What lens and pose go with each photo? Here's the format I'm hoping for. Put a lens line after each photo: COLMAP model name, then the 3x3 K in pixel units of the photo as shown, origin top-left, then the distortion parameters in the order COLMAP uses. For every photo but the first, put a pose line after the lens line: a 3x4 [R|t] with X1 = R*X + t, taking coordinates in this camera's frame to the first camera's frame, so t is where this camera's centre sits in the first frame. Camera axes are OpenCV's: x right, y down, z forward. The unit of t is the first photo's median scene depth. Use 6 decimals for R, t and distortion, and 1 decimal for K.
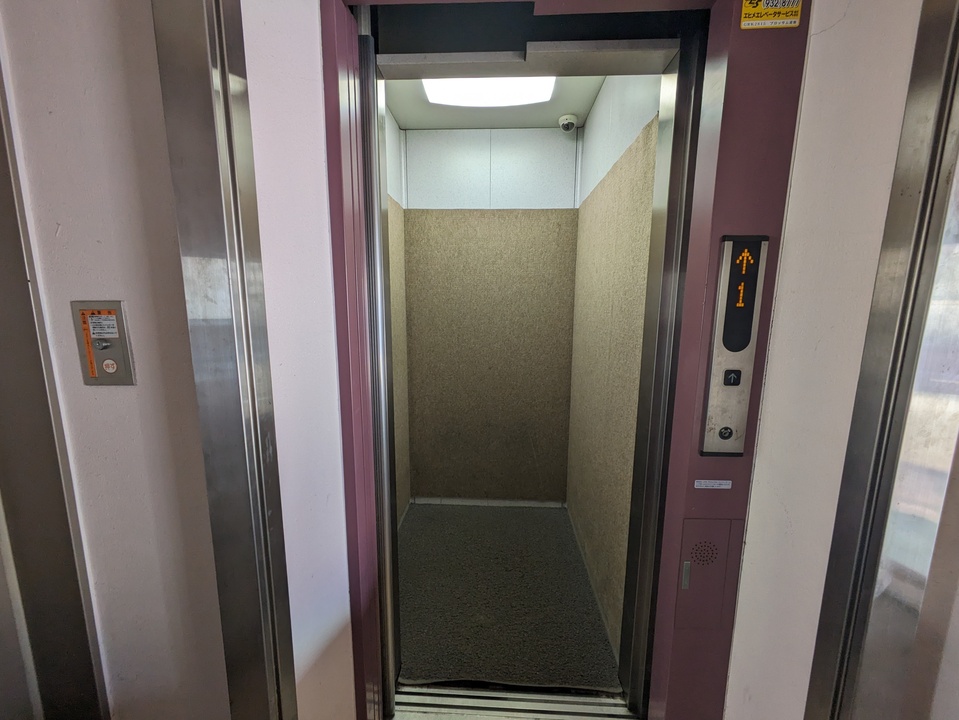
lens RADIAL K [[375.1, 0, 479.2], [0, 375.1, 362.4], [0, 0, 1]] dist [0.000634, 0.000109]
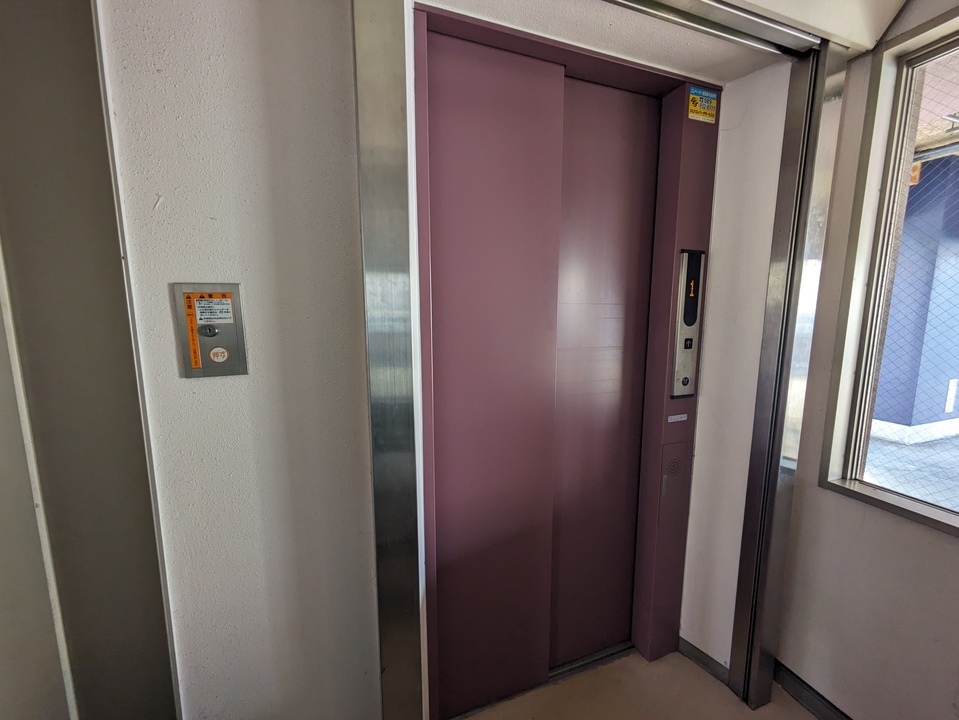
lens RADIAL K [[375.1, 0, 479.1], [0, 375.1, 358.8], [0, 0, 1]] dist [0.000634, 0.000109]
pose [[0.925200, -0.055683, 0.375372, -0.743940], [0.064548, 0.997853, -0.011074, 0.071279], [-0.373949, 0.034475, 0.926808, -0.086384]]
